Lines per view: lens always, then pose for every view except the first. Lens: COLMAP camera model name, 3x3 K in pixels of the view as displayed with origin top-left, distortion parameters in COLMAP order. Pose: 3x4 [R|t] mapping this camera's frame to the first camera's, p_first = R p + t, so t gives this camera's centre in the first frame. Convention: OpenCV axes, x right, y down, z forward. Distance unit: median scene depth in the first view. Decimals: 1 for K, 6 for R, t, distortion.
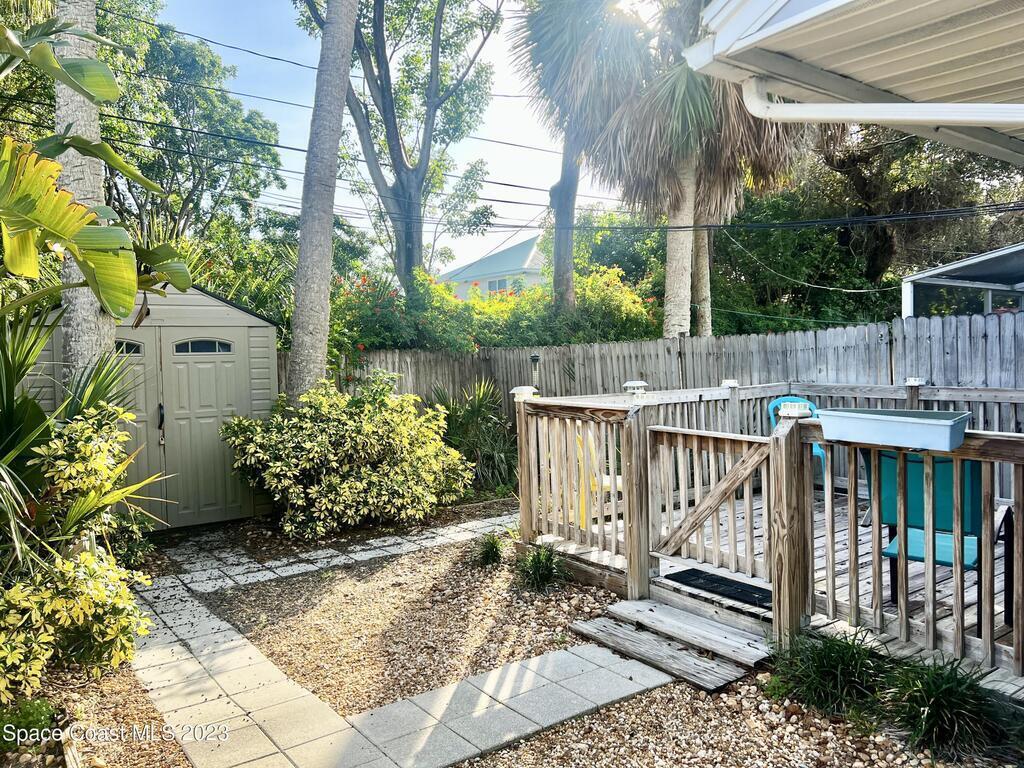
lens RADIAL K [[778.7, 0, 514.7], [0, 778.7, 383.5], [0, 0, 1]] dist [0.019492, -0.002474]
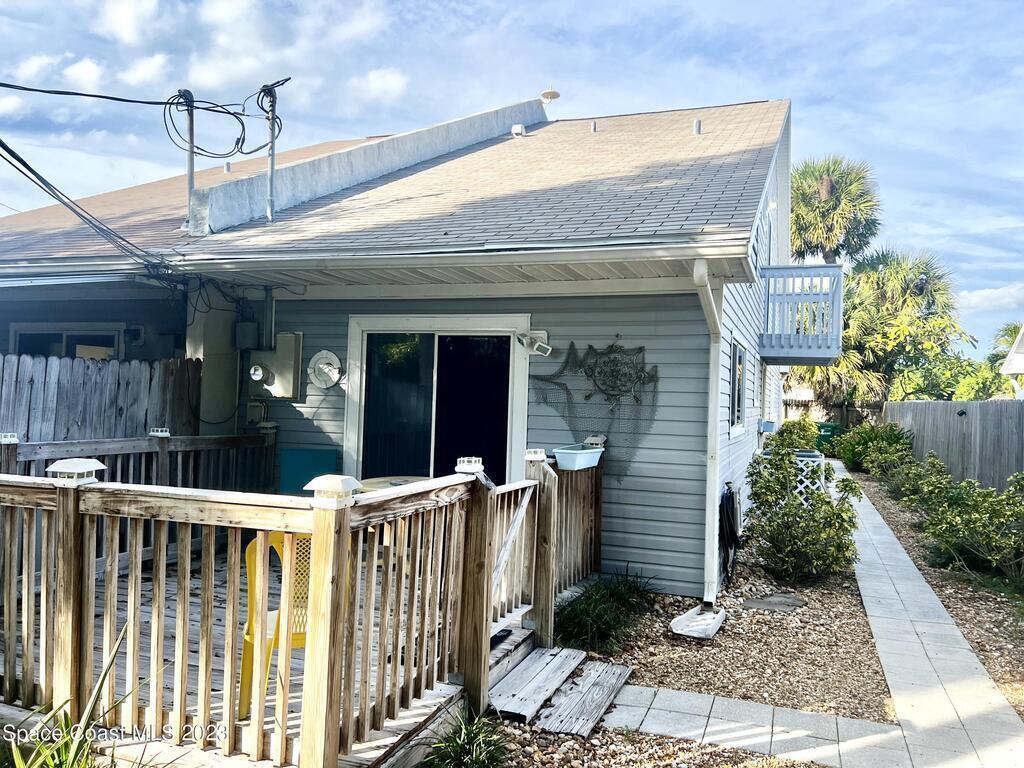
lens RADIAL K [[778.7, 0, 514.9], [0, 778.7, 386.8], [0, 0, 1]] dist [0.019492, -0.002474]
pose [[-0.564850, 0.010849, 0.825122, -0.412054], [0.007875, 0.999939, -0.007757, -0.044501], [-0.825156, 0.002116, -0.564901, 1.069467]]
